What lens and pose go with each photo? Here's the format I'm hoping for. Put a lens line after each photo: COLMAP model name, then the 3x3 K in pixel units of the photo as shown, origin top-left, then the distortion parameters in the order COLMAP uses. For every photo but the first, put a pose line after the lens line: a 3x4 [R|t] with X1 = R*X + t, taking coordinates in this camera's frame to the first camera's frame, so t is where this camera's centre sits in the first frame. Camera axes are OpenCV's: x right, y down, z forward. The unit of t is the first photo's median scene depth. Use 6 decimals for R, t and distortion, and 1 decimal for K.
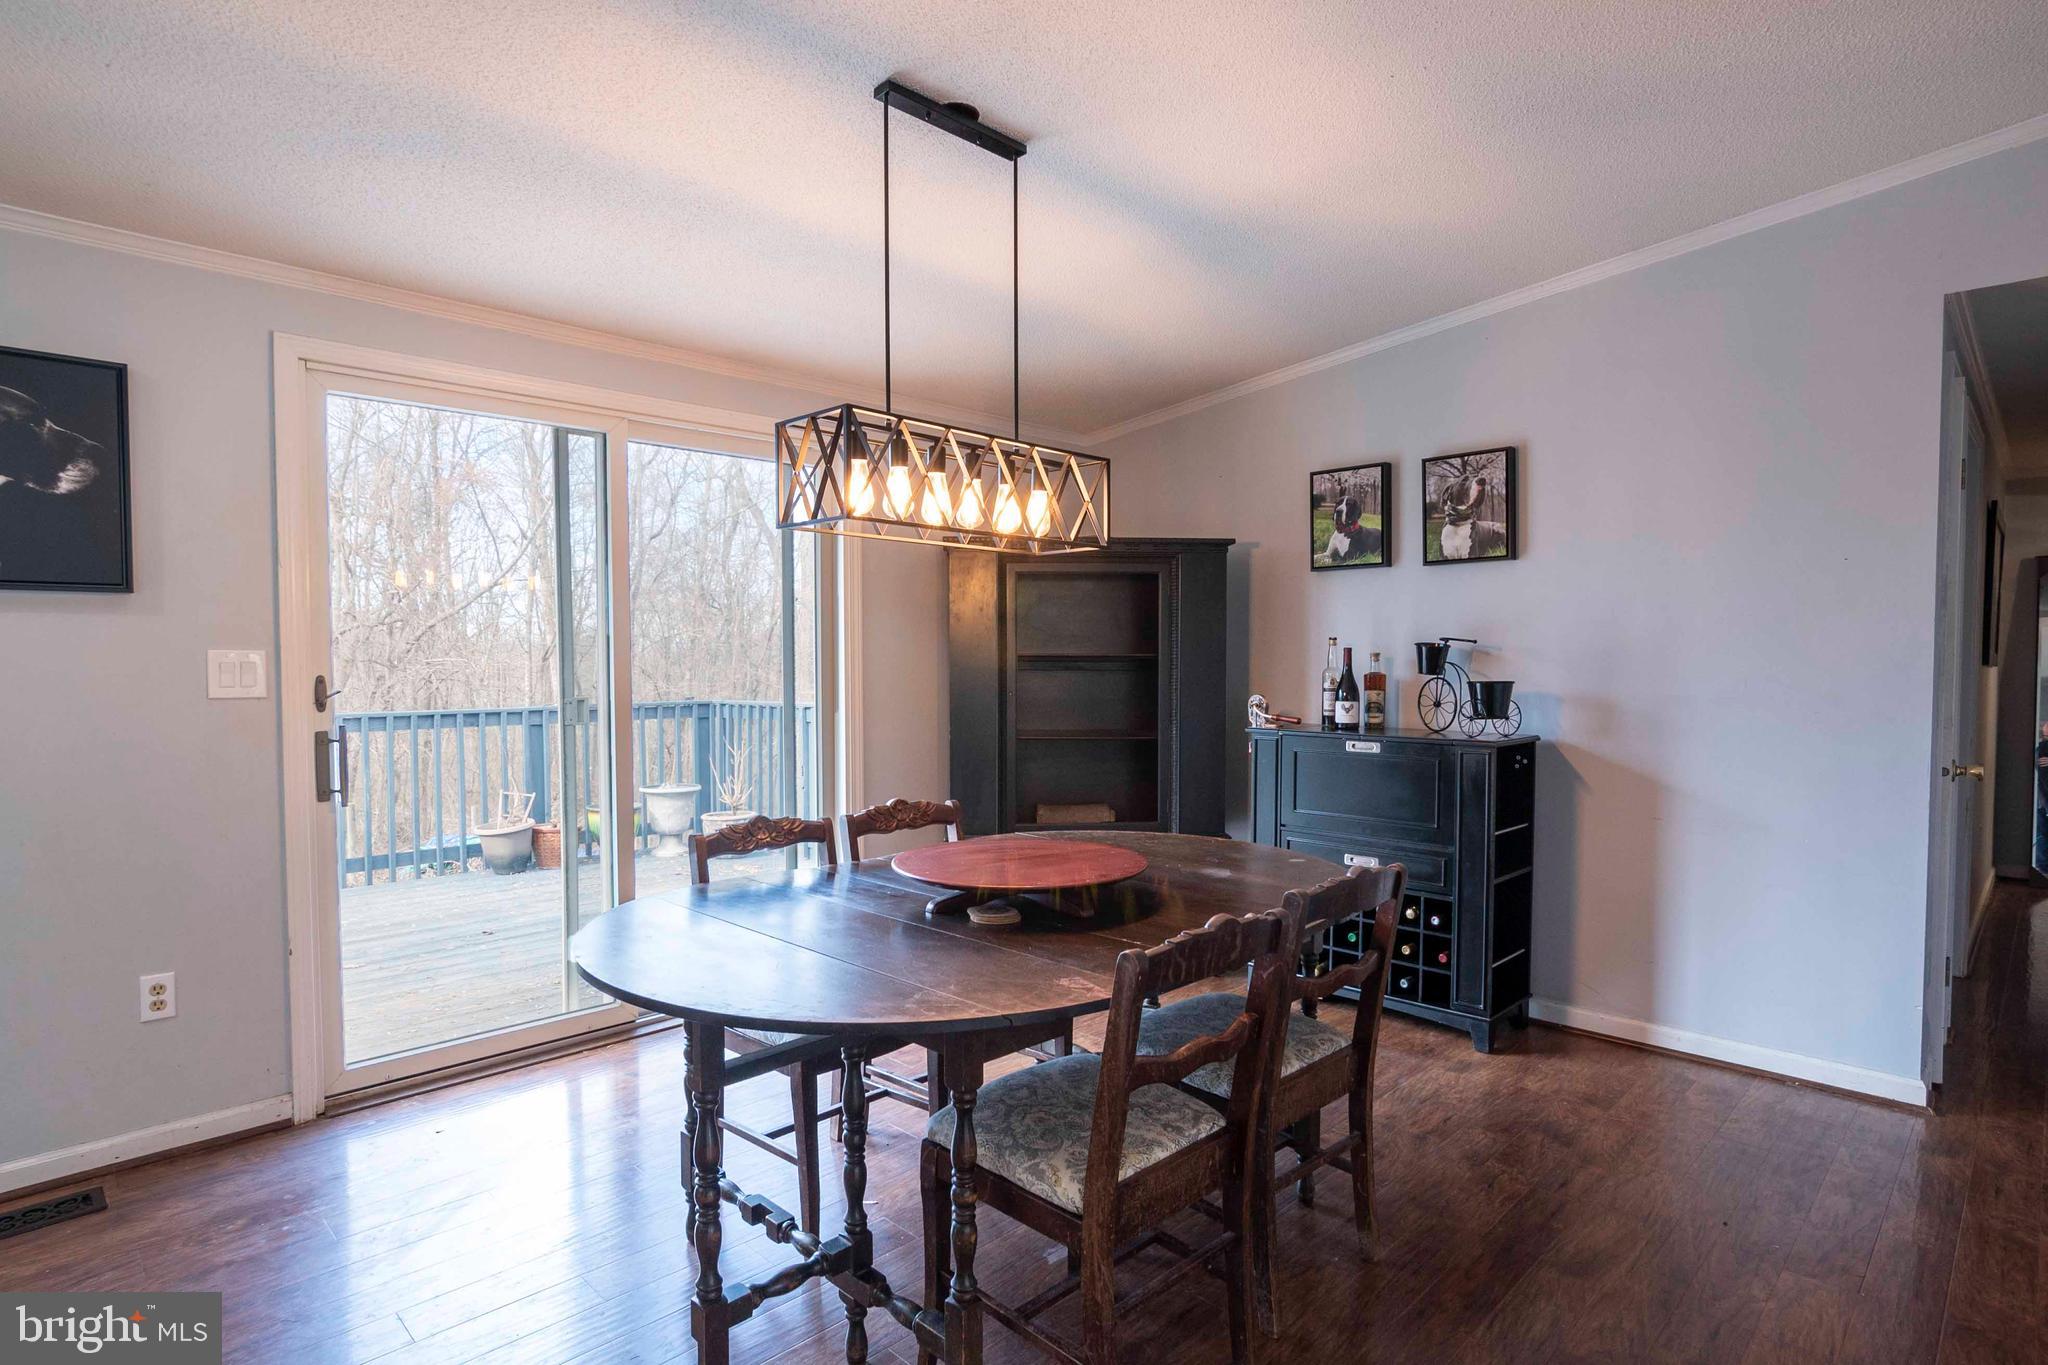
lens RADIAL K [[1070.3, 0, 1012.3], [0, 1070.3, 692.0], [0, 0, 1]] dist [-0.020192, 0.002483]
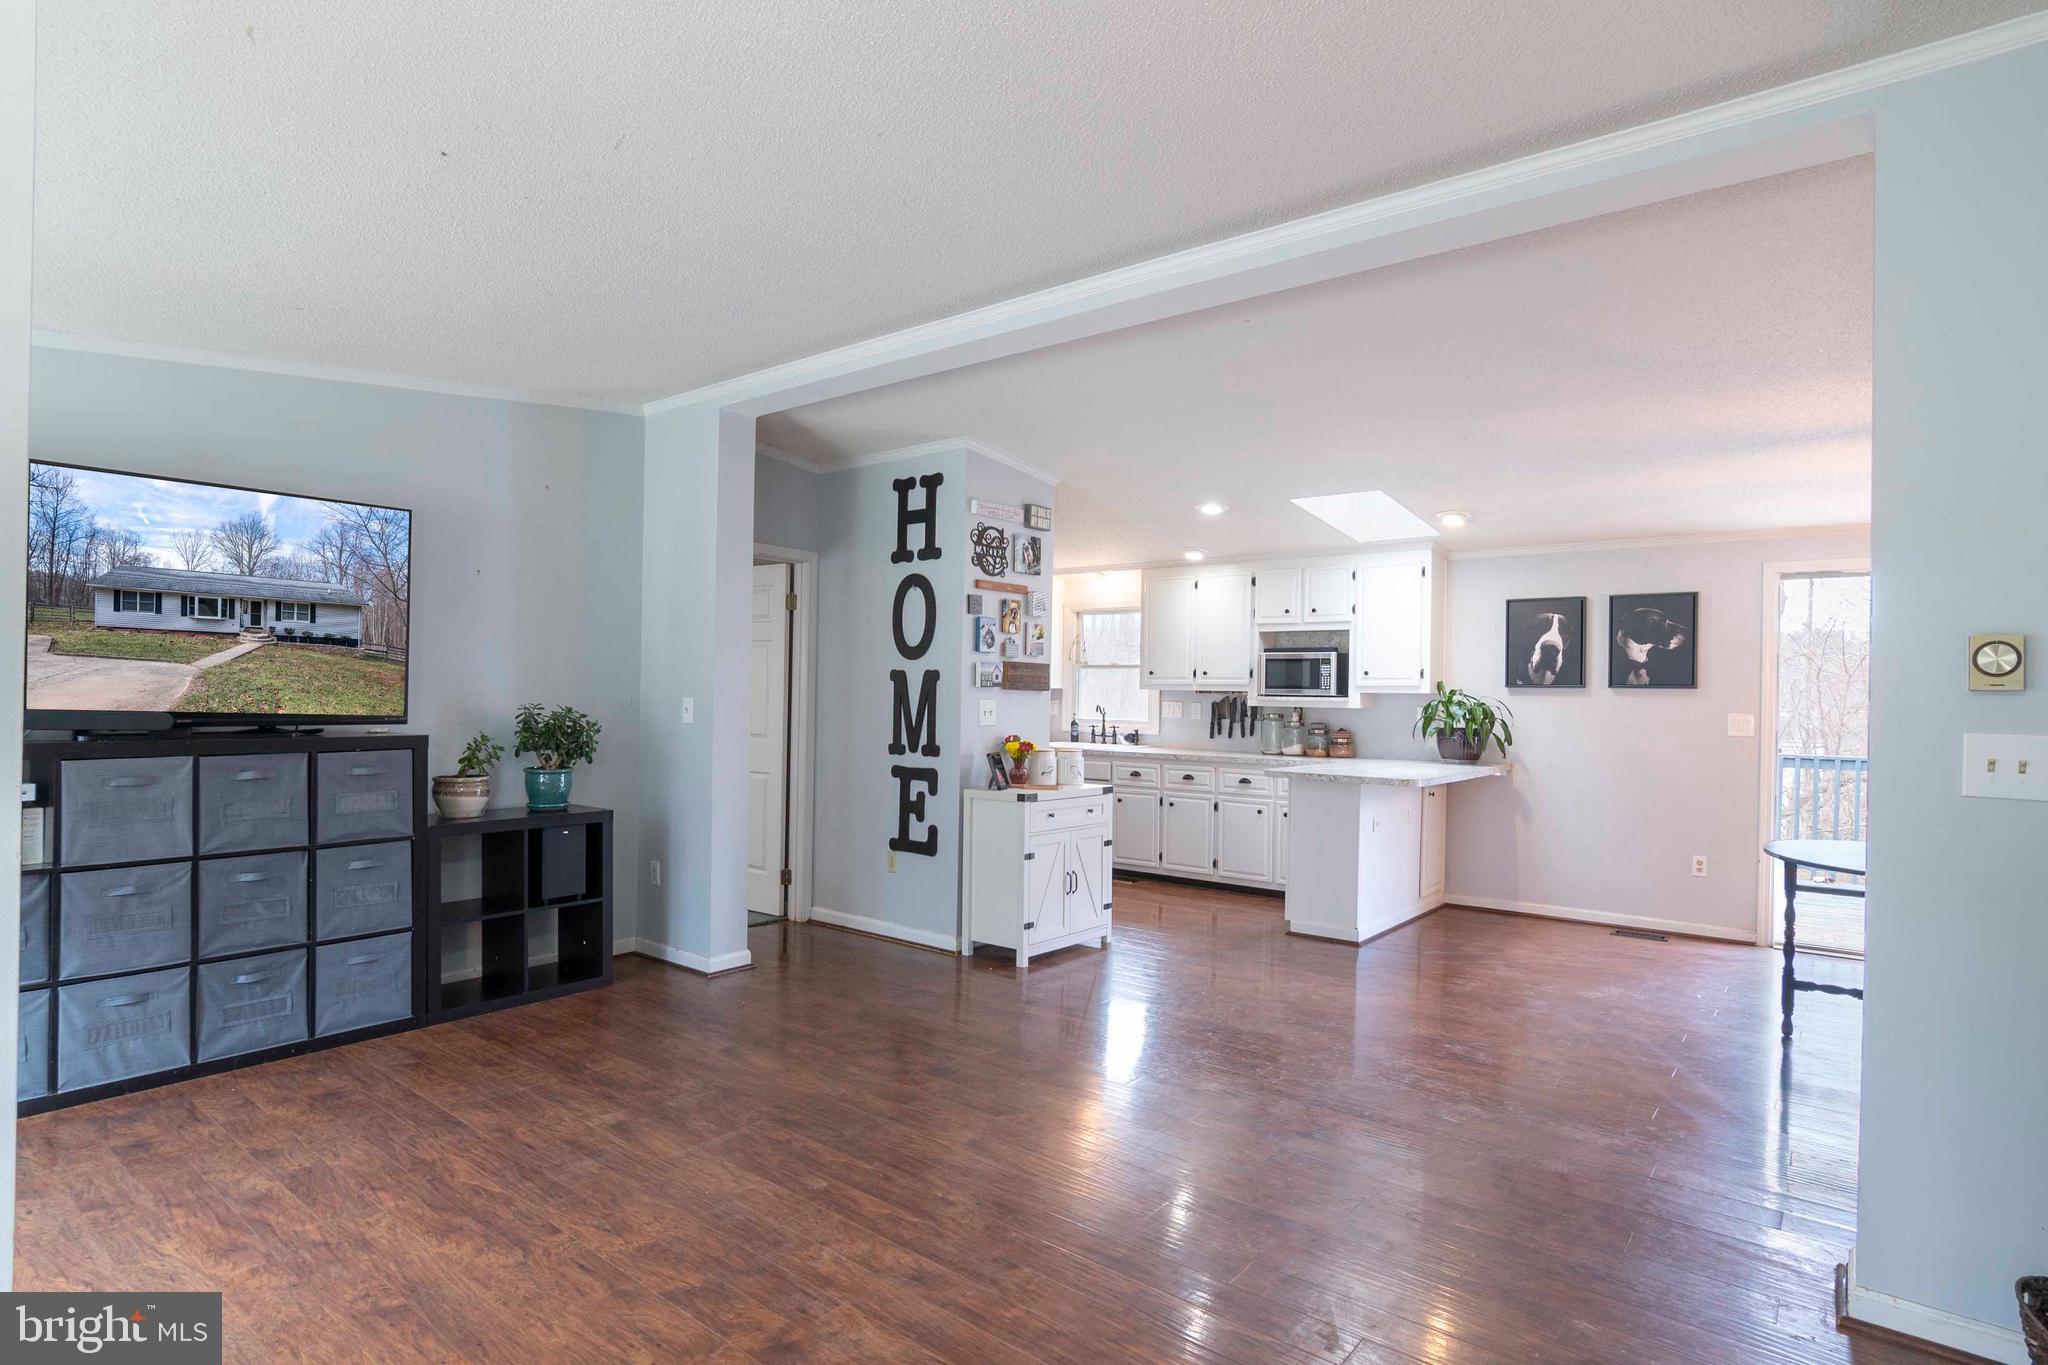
lens RADIAL K [[1070.3, 0, 1012.3], [0, 1070.3, 692.0], [0, 0, 1]] dist [-0.020192, 0.002483]
pose [[0.094850, 0.003927, -0.995484, 0.980617], [-0.053627, 0.998560, -0.001170, -0.001869], [0.994046, 0.053495, 0.094924, -0.522947]]
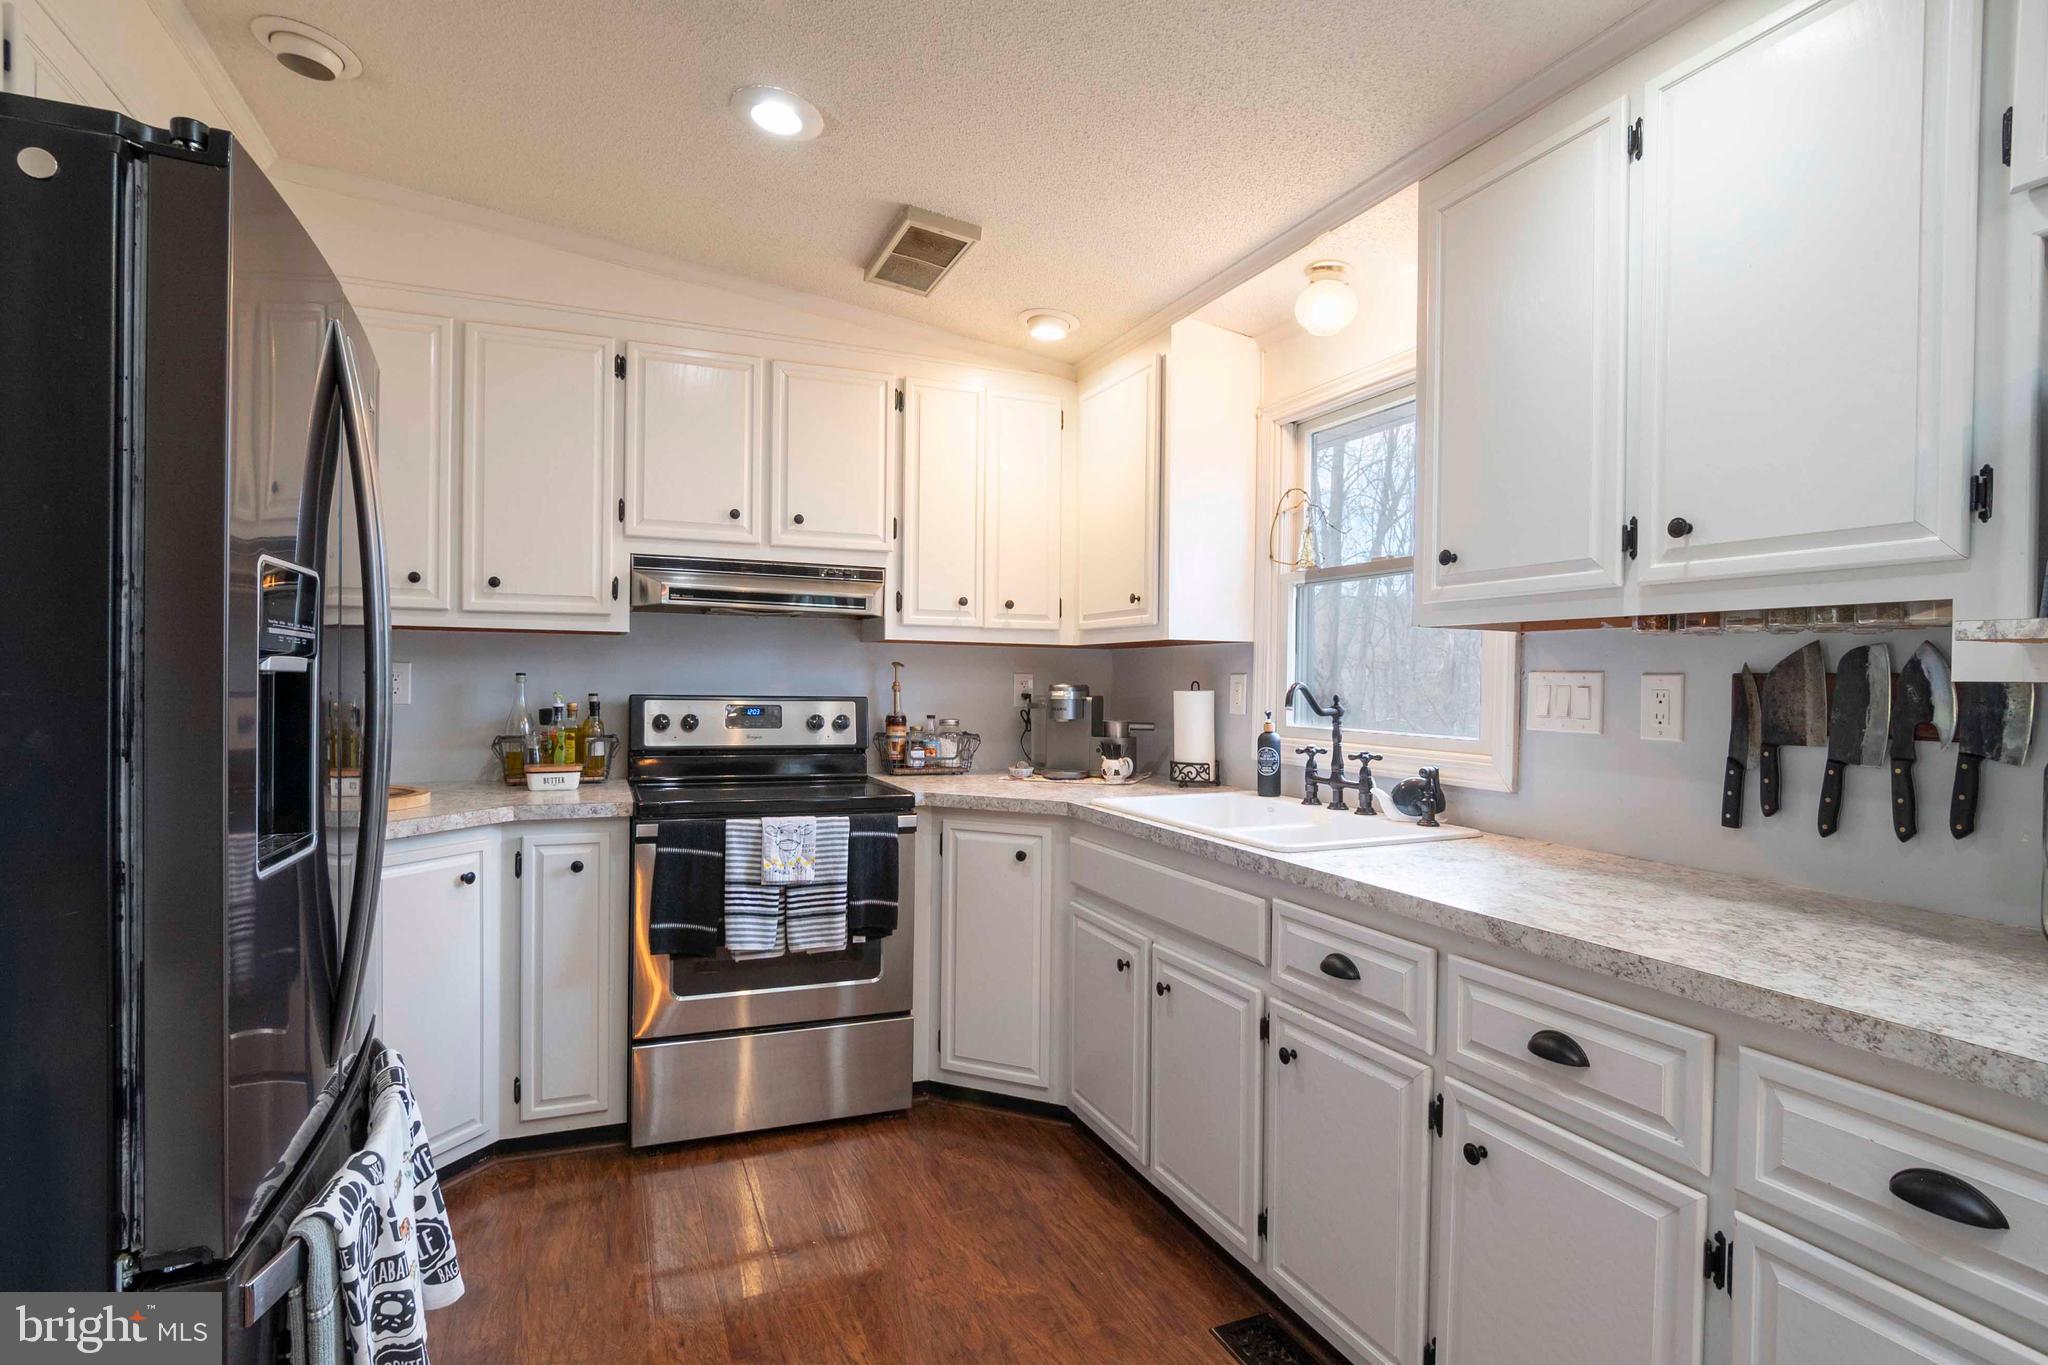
lens RADIAL K [[1010.2, 0, 1007.9], [0, 1010.2, 688.7], [0, 0, 1]] dist [-0.017375, 0.001925]
pose [[-0.391766, 0.006711, -0.920041, -0.628875], [-0.046420, 0.998556, 0.027050, 0.006264], [0.918893, 0.053306, -0.390888, -0.025243]]
